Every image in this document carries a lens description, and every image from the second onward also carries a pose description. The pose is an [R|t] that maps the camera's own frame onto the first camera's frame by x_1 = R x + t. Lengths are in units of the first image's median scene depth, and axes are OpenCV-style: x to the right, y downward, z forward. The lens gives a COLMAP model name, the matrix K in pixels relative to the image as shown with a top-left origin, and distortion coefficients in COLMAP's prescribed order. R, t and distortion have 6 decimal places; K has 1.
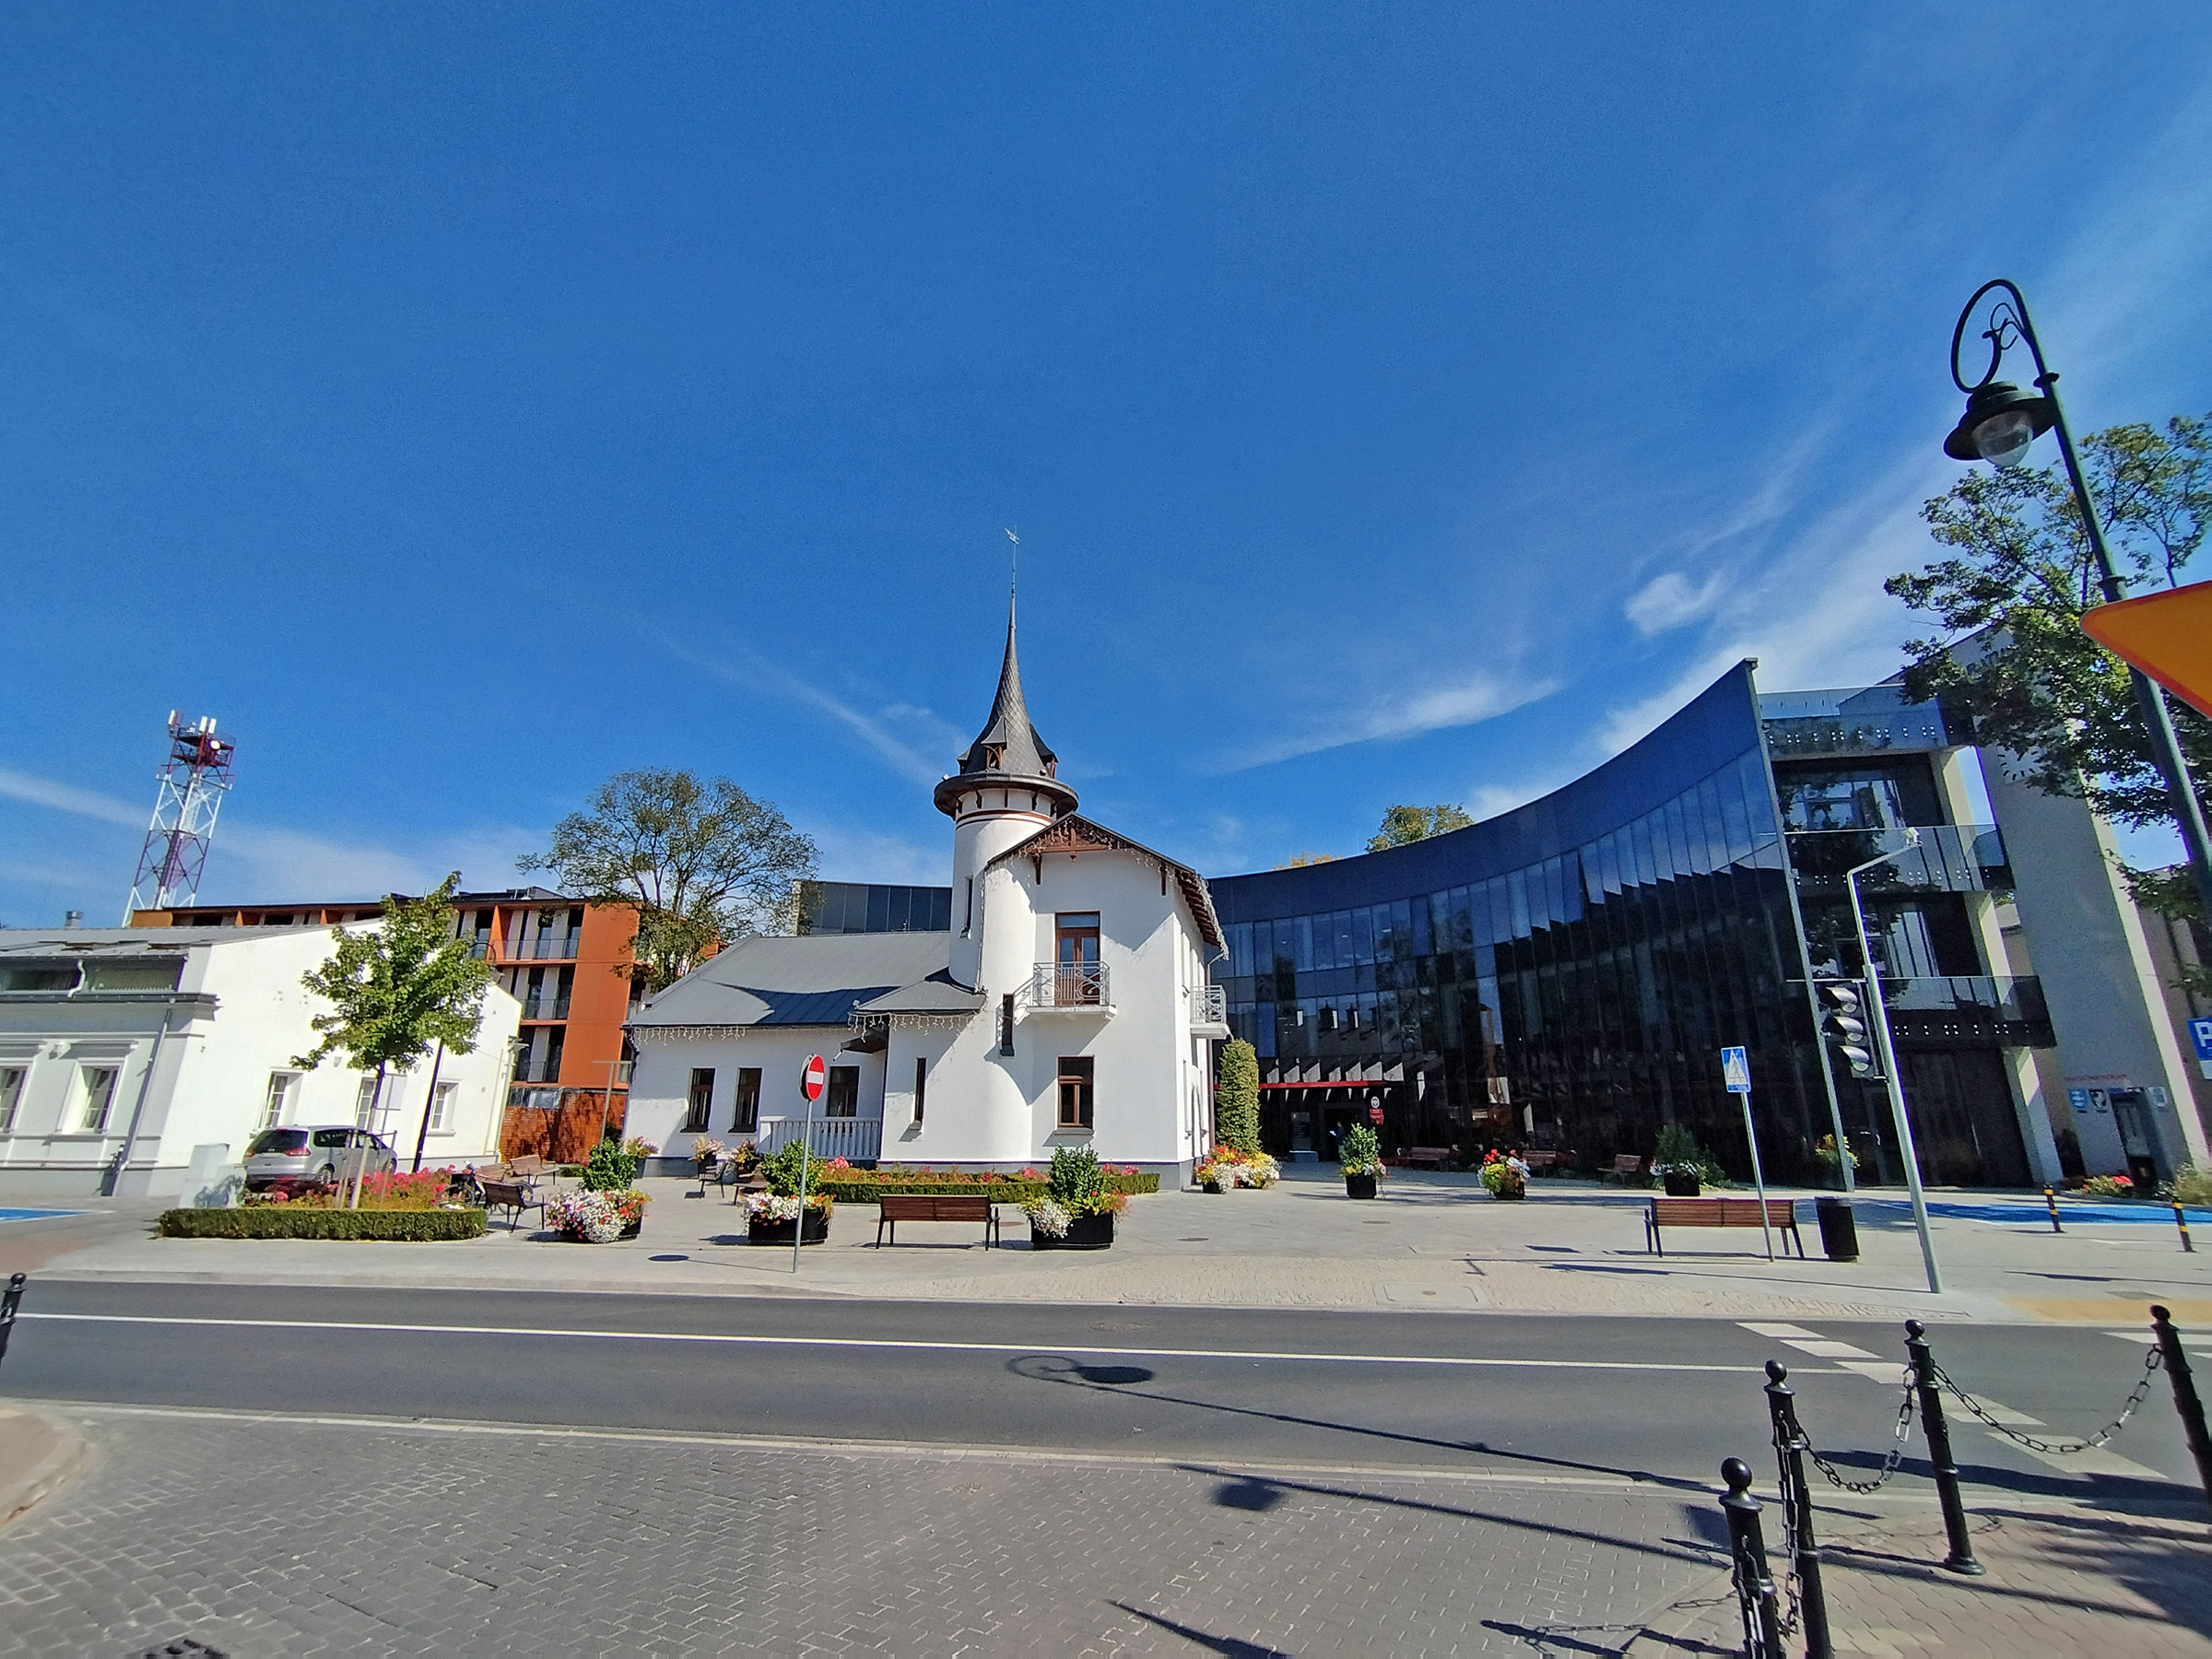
lens RADIAL K [[1011.6, 0, 1106.0], [0, 1011.6, 829.5], [0, 0, 1]] dist [-0.003713, -0.000651]
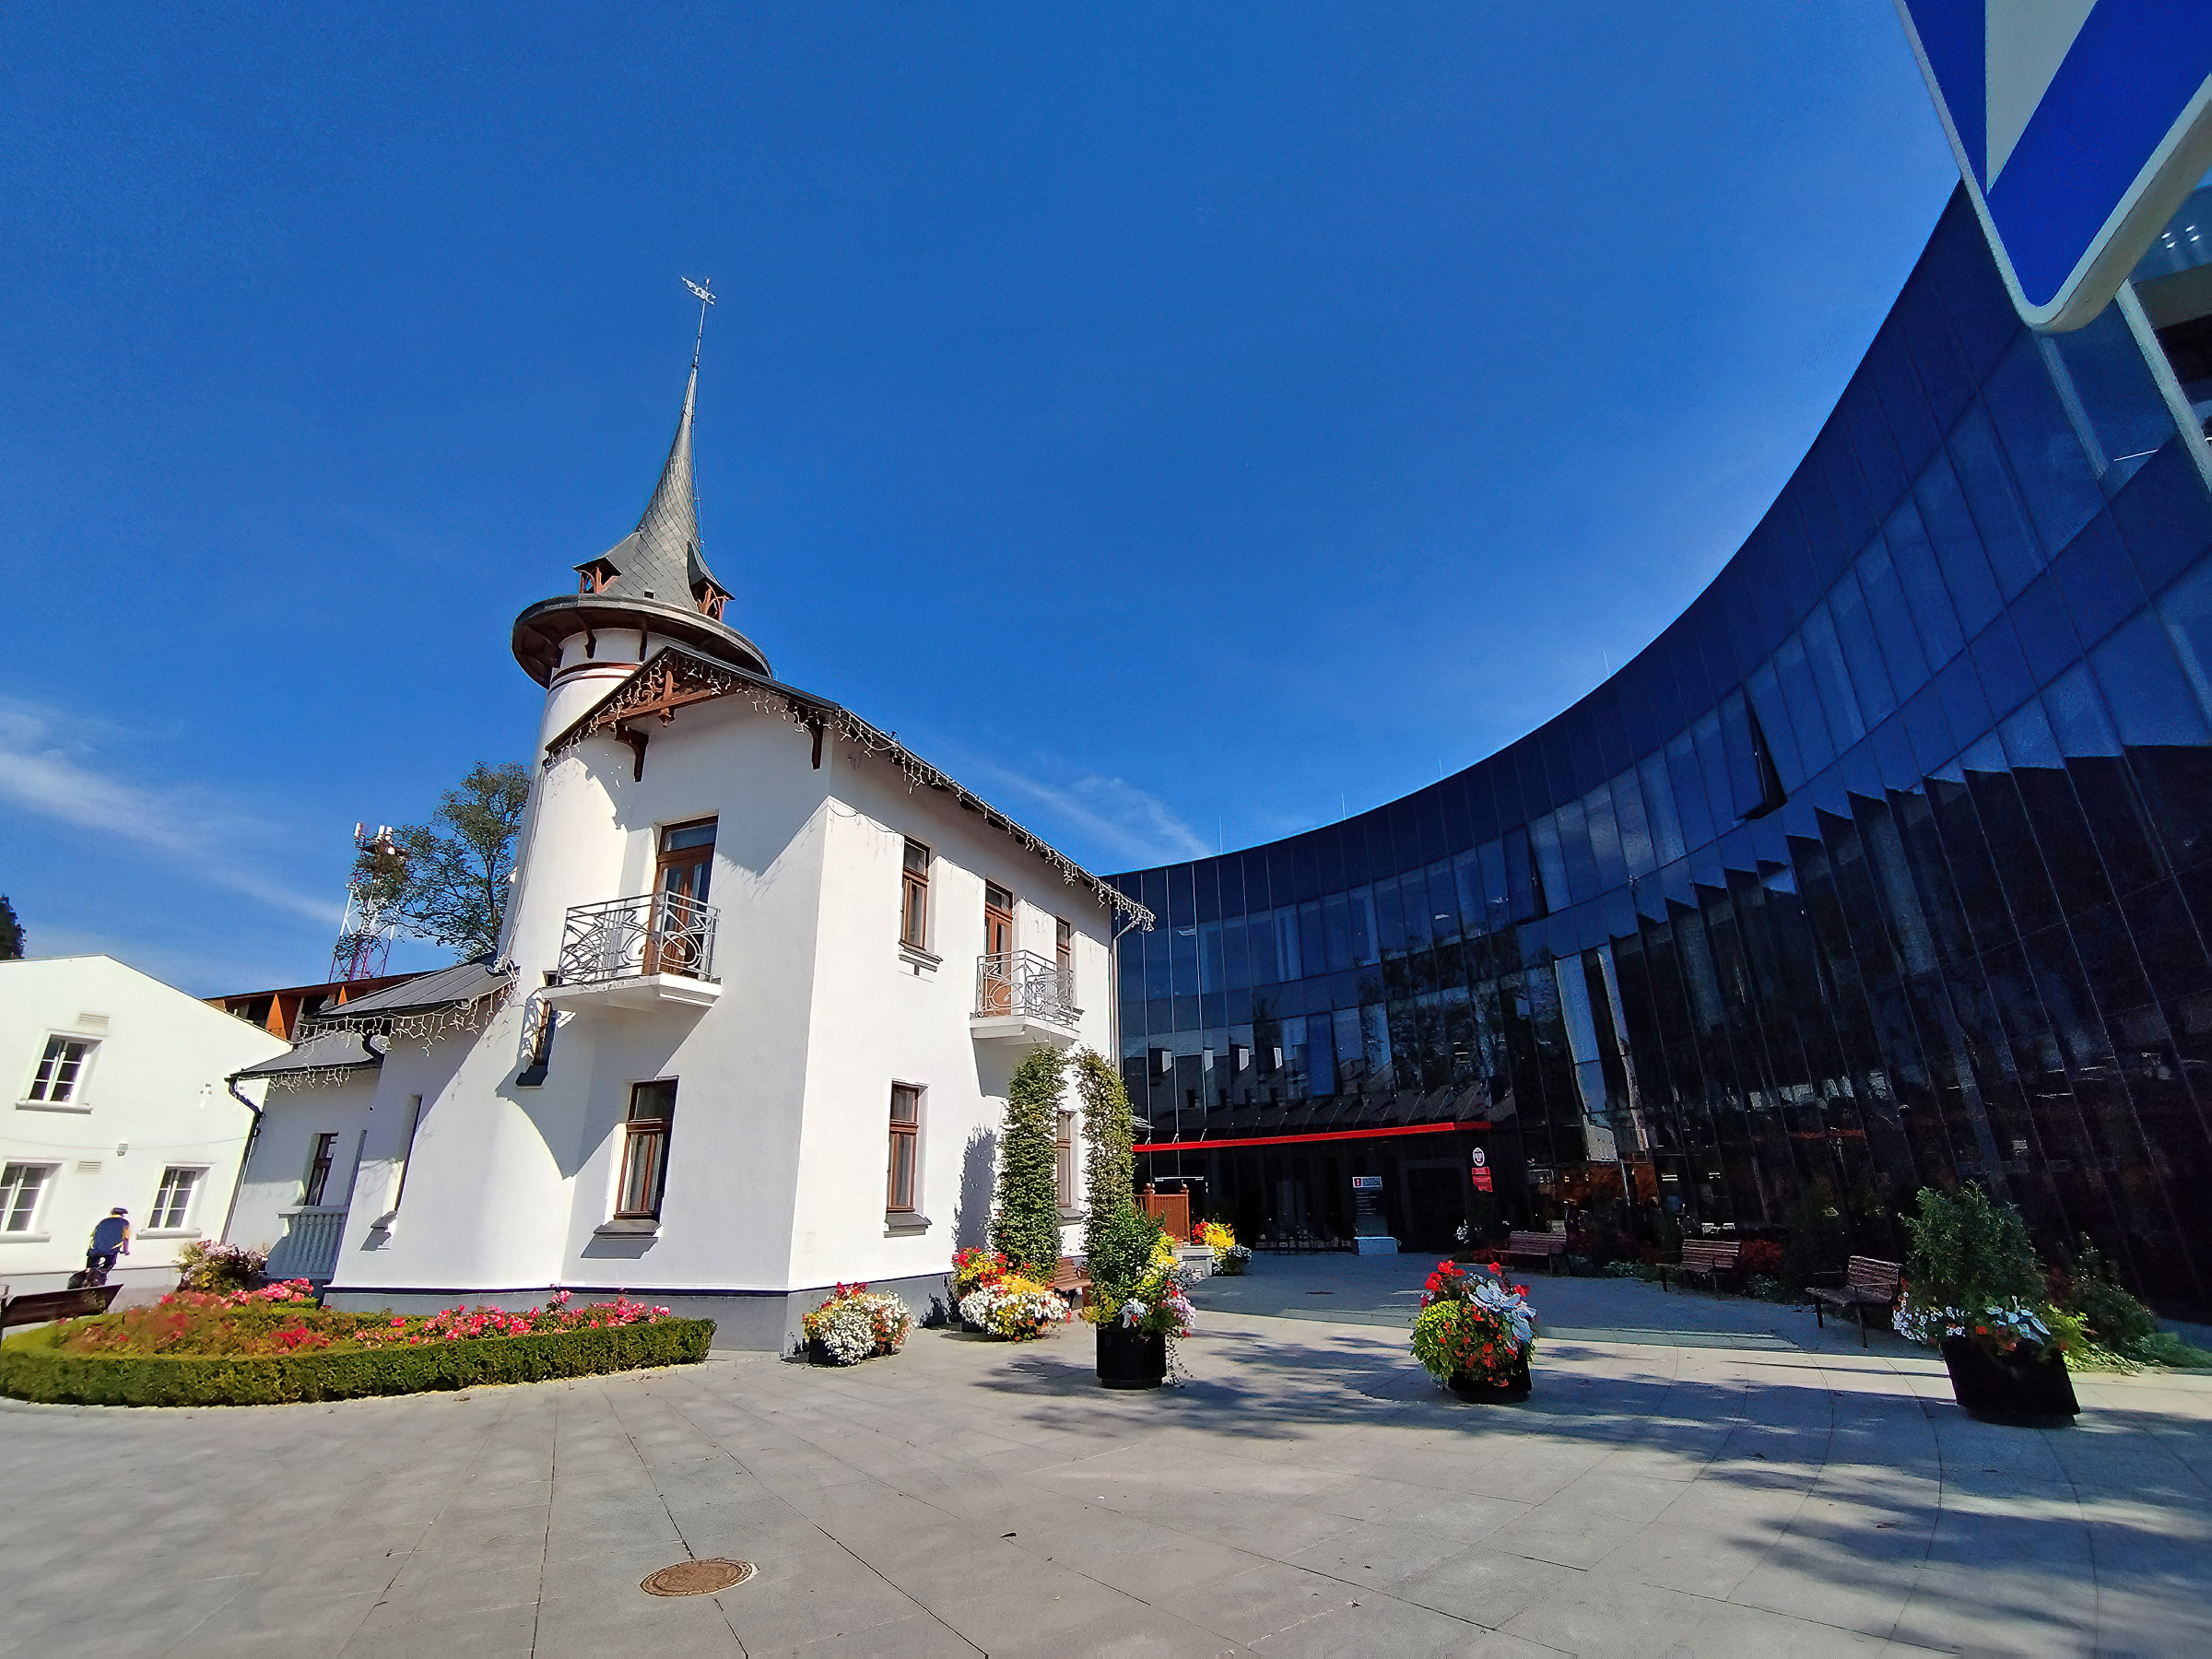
lens RADIAL K [[1011.6, 0, 1106.0], [0, 1011.6, 829.5], [0, 0, 1]] dist [-0.003713, -0.000651]
pose [[0.976167, -0.093396, -0.195895, 0.307510], [0.080699, 0.994146, -0.071842, 0.147407], [0.201458, 0.054321, 0.977990, 0.512255]]
